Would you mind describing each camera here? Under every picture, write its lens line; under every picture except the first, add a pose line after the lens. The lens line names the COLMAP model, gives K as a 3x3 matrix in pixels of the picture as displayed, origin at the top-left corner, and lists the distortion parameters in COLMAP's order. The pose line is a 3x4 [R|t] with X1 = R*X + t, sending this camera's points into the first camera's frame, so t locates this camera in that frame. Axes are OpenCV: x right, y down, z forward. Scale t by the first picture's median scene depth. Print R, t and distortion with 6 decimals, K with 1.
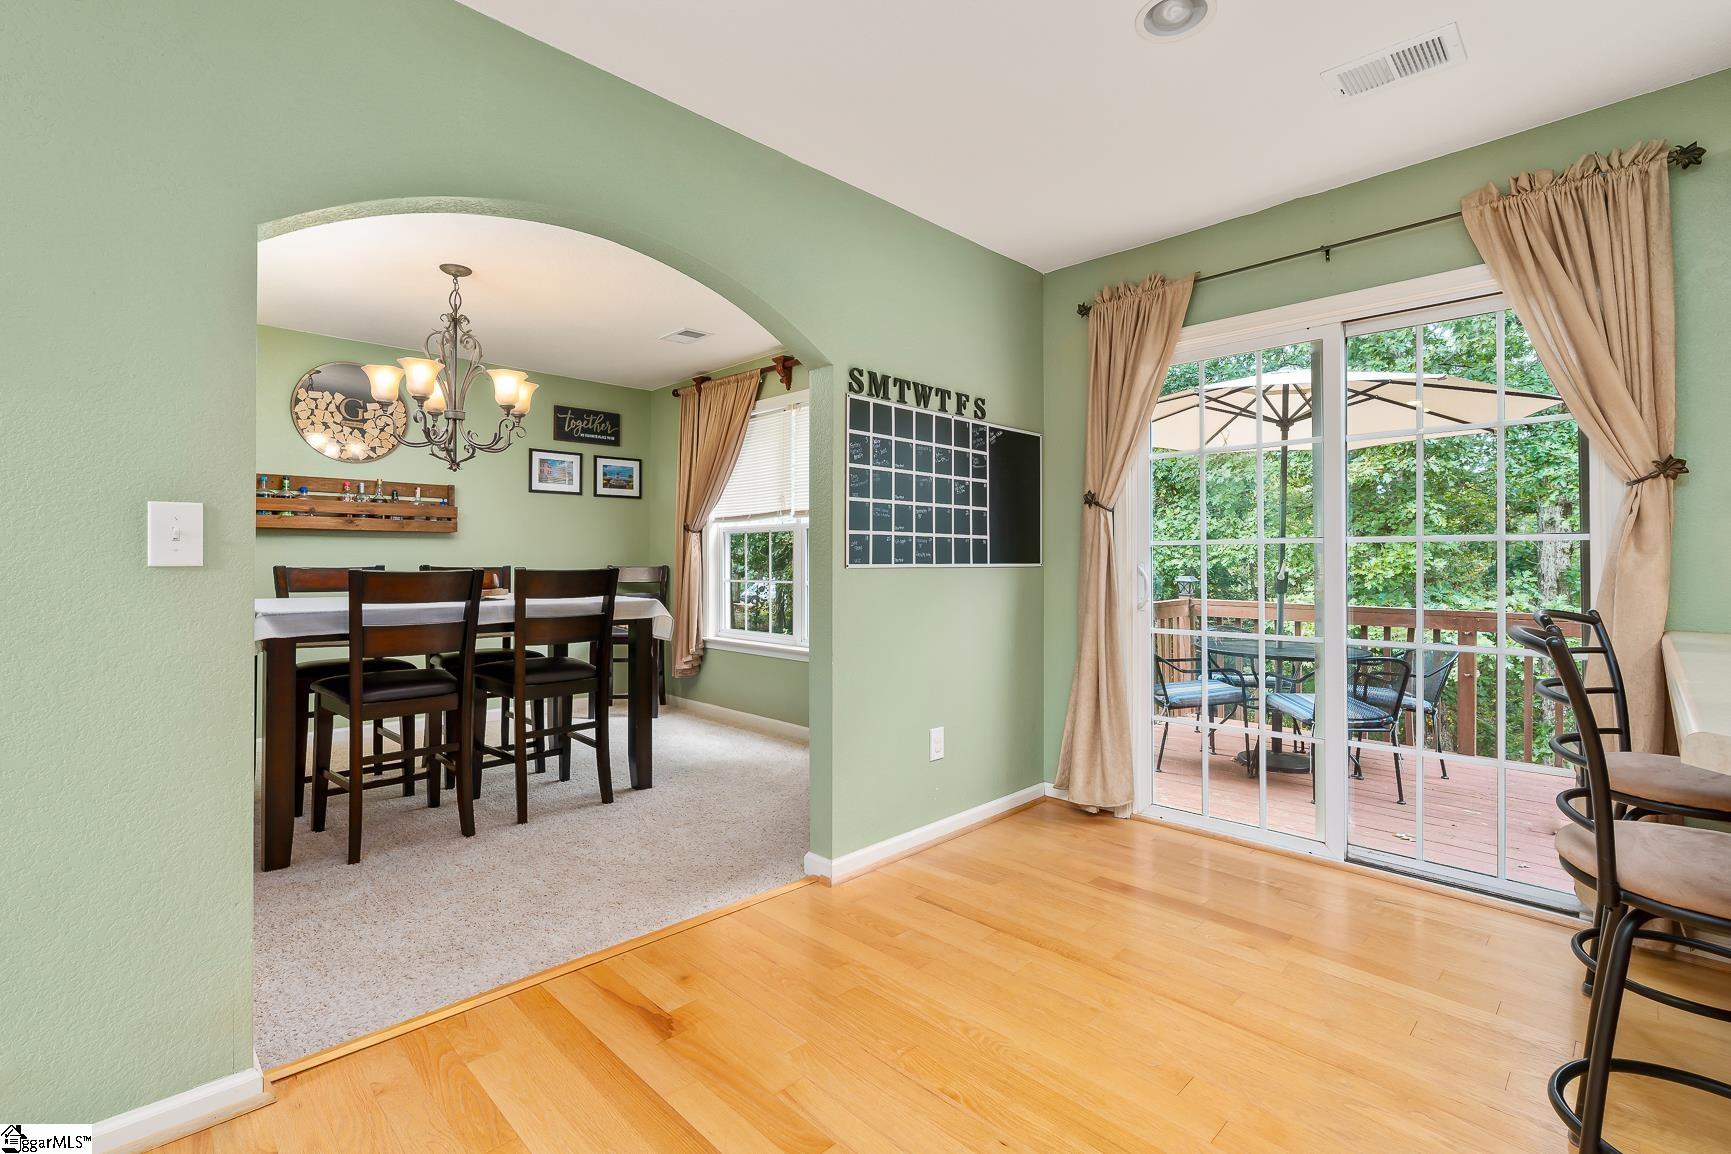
lens RADIAL K [[784.2, 0, 866.9], [0, 784.2, 567.2], [0, 0, 1]] dist [-0.005201, 0.000089]
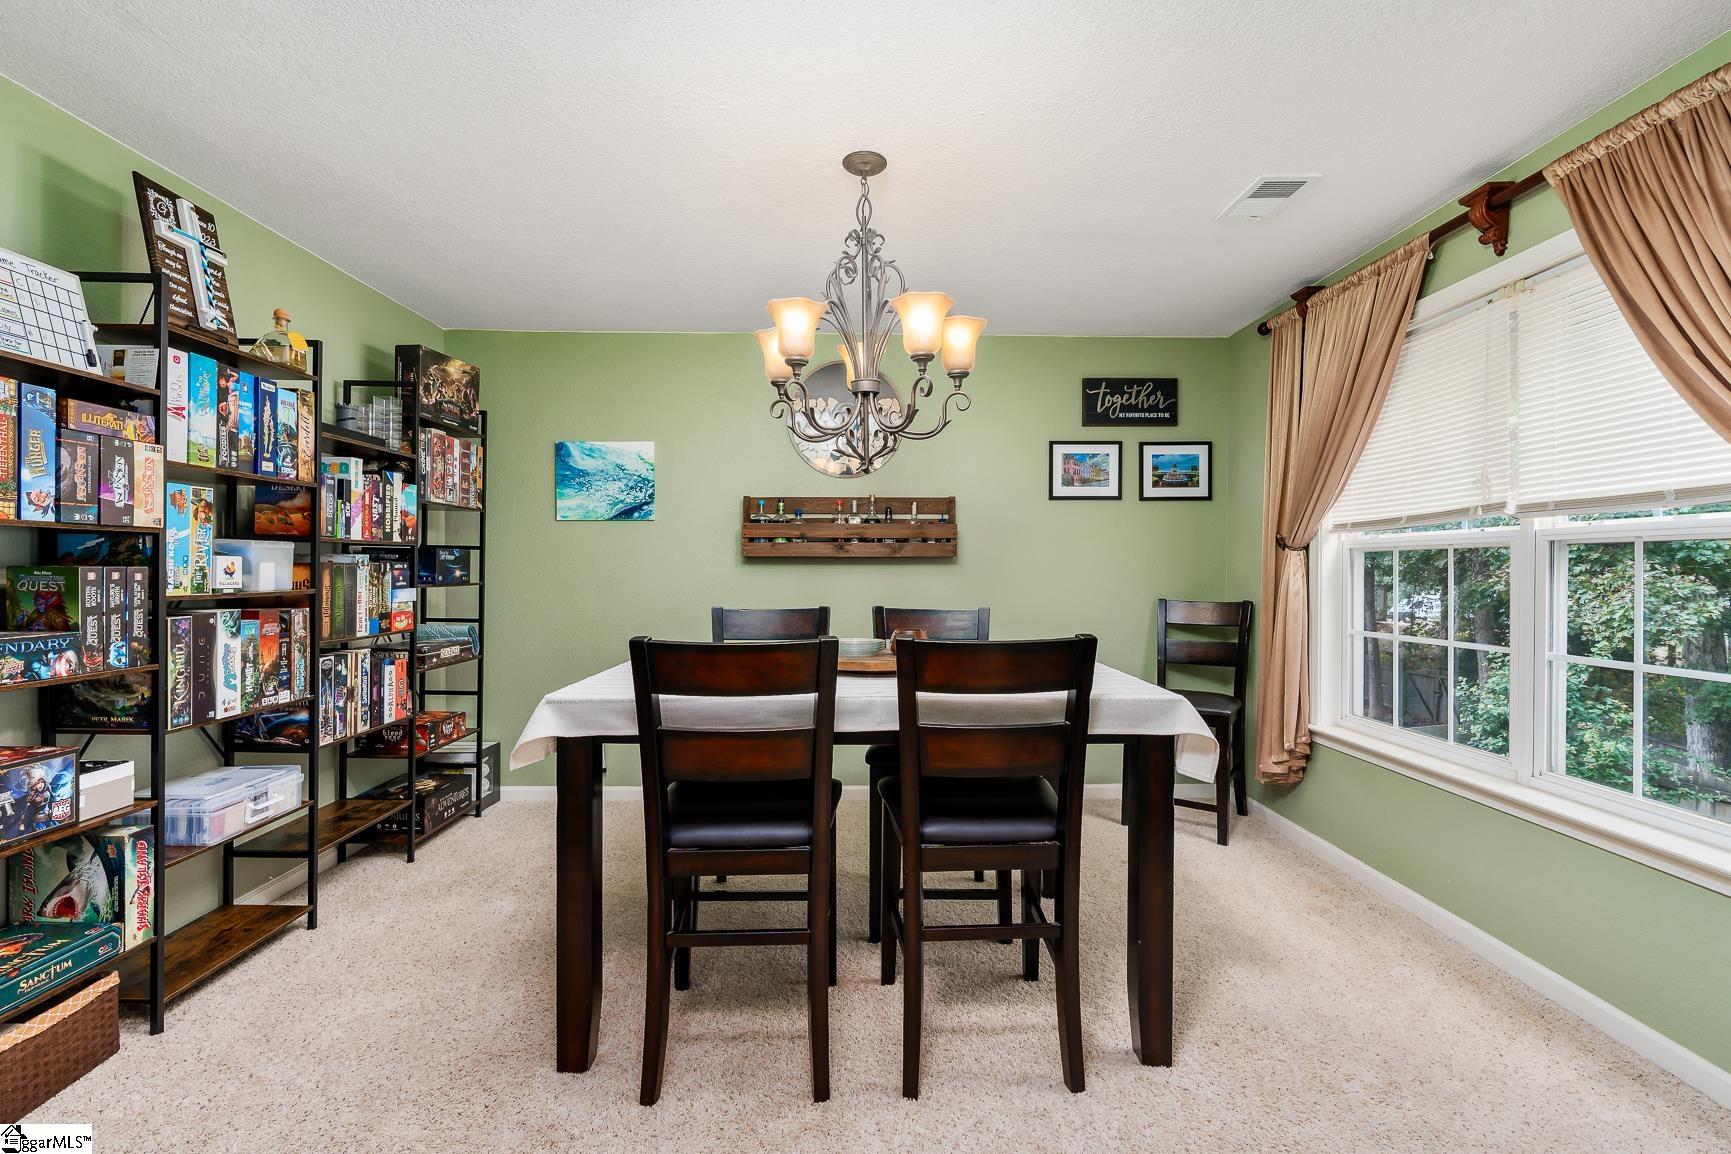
lens RADIAL K [[784.2, 0, 864.3], [0, 784.2, 573.9], [0, 0, 1]] dist [-0.005201, 0.000089]
pose [[0.732062, 0.002752, -0.681233, -0.054019], [-0.003992, 0.999992, -0.000250, -0.025785], [0.681226, 0.002903, 0.732067, 0.350469]]
